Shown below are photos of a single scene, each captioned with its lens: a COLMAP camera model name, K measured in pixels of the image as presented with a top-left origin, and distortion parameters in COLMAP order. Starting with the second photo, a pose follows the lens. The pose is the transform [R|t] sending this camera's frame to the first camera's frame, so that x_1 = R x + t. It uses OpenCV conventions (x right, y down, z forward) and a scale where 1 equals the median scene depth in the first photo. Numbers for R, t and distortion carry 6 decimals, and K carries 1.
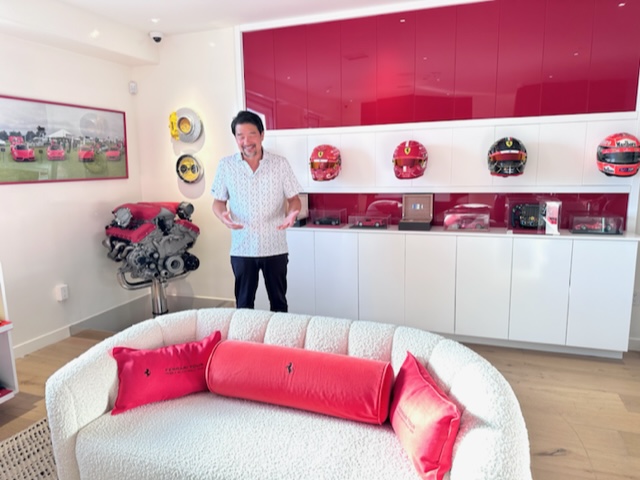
lens RADIAL K [[475.2, 0, 319.6], [0, 475.2, 239.5], [0, 0, 1]] dist [0.000406, -0.000804]
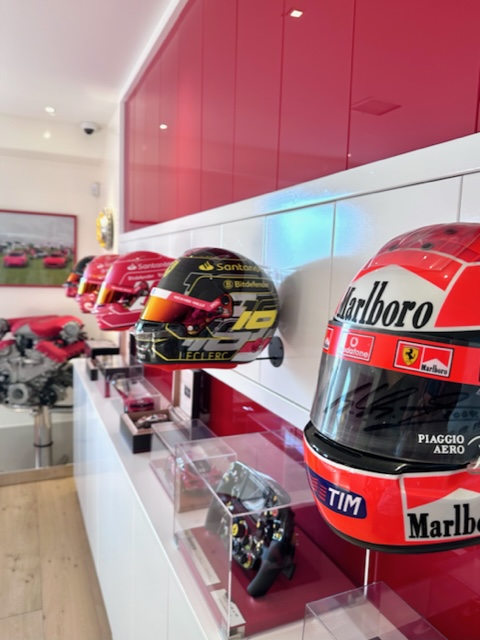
lens RADIAL K [[475.2, 0, 240.5], [0, 475.2, 321.0], [0, 0, 1]] dist [0.000406, -0.000804]
pose [[0.699357, 0.121227, -0.704417, 0.508155], [-0.163463, 0.986521, 0.007487, -0.134353], [0.695830, 0.109910, 0.709747, 0.624686]]
